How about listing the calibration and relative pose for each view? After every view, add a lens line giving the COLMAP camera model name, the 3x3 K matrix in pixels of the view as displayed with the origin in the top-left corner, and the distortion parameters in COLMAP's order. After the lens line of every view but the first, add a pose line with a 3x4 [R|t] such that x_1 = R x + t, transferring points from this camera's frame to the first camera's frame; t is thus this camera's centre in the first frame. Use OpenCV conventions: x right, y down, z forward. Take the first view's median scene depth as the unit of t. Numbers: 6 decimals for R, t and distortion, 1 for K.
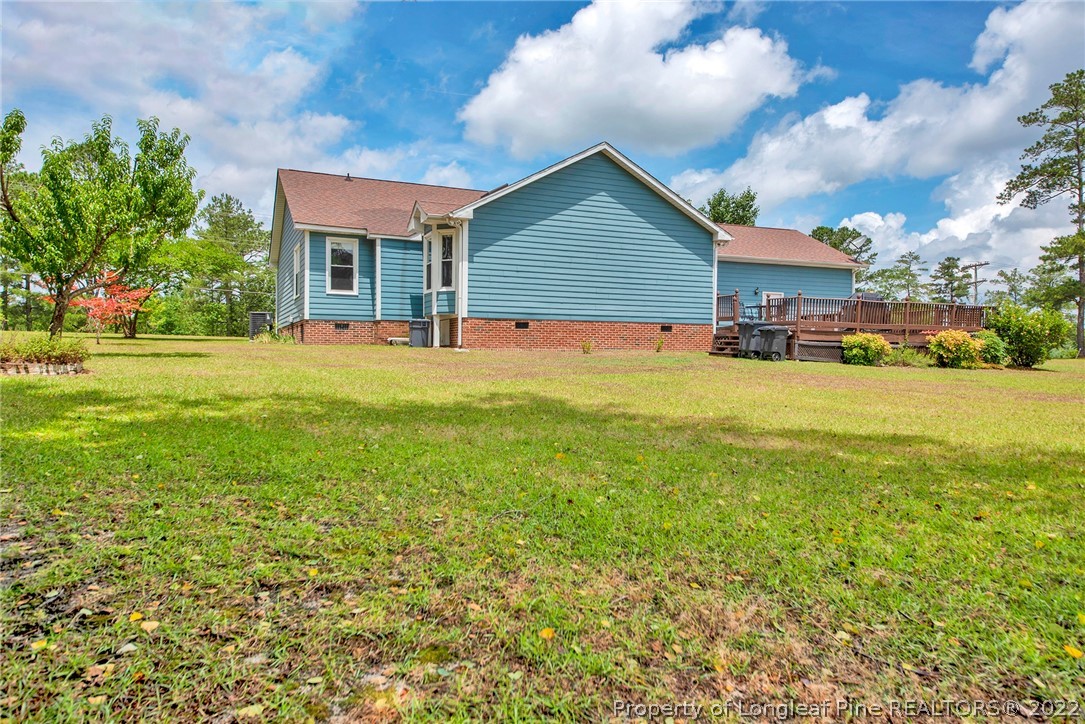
lens RADIAL K [[841.4, 0, 542.3], [0, 841.4, 366.3], [0, 0, 1]] dist [0.038733, -0.000002]
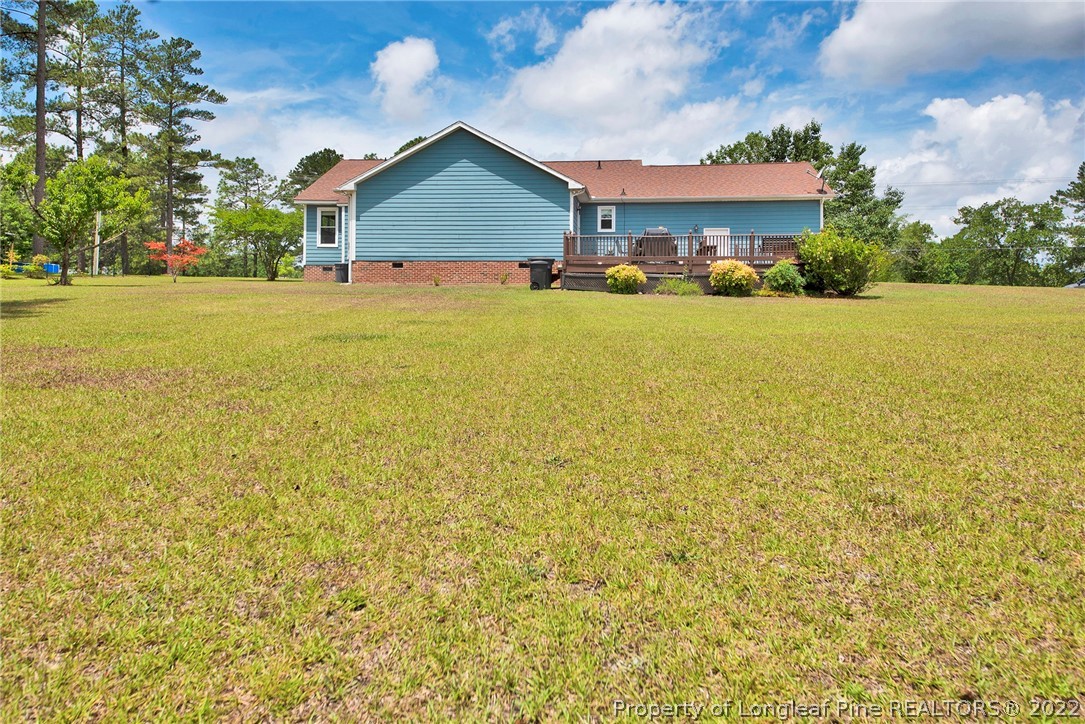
lens RADIAL K [[841.4, 0, 543.3], [0, 841.4, 357.0], [0, 0, 1]] dist [0.038733, -0.000002]
pose [[0.837009, 0.035115, -0.546062, 0.882655], [-0.006550, 0.998510, 0.054171, 0.023119], [0.547151, -0.041765, 0.835992, -0.017241]]
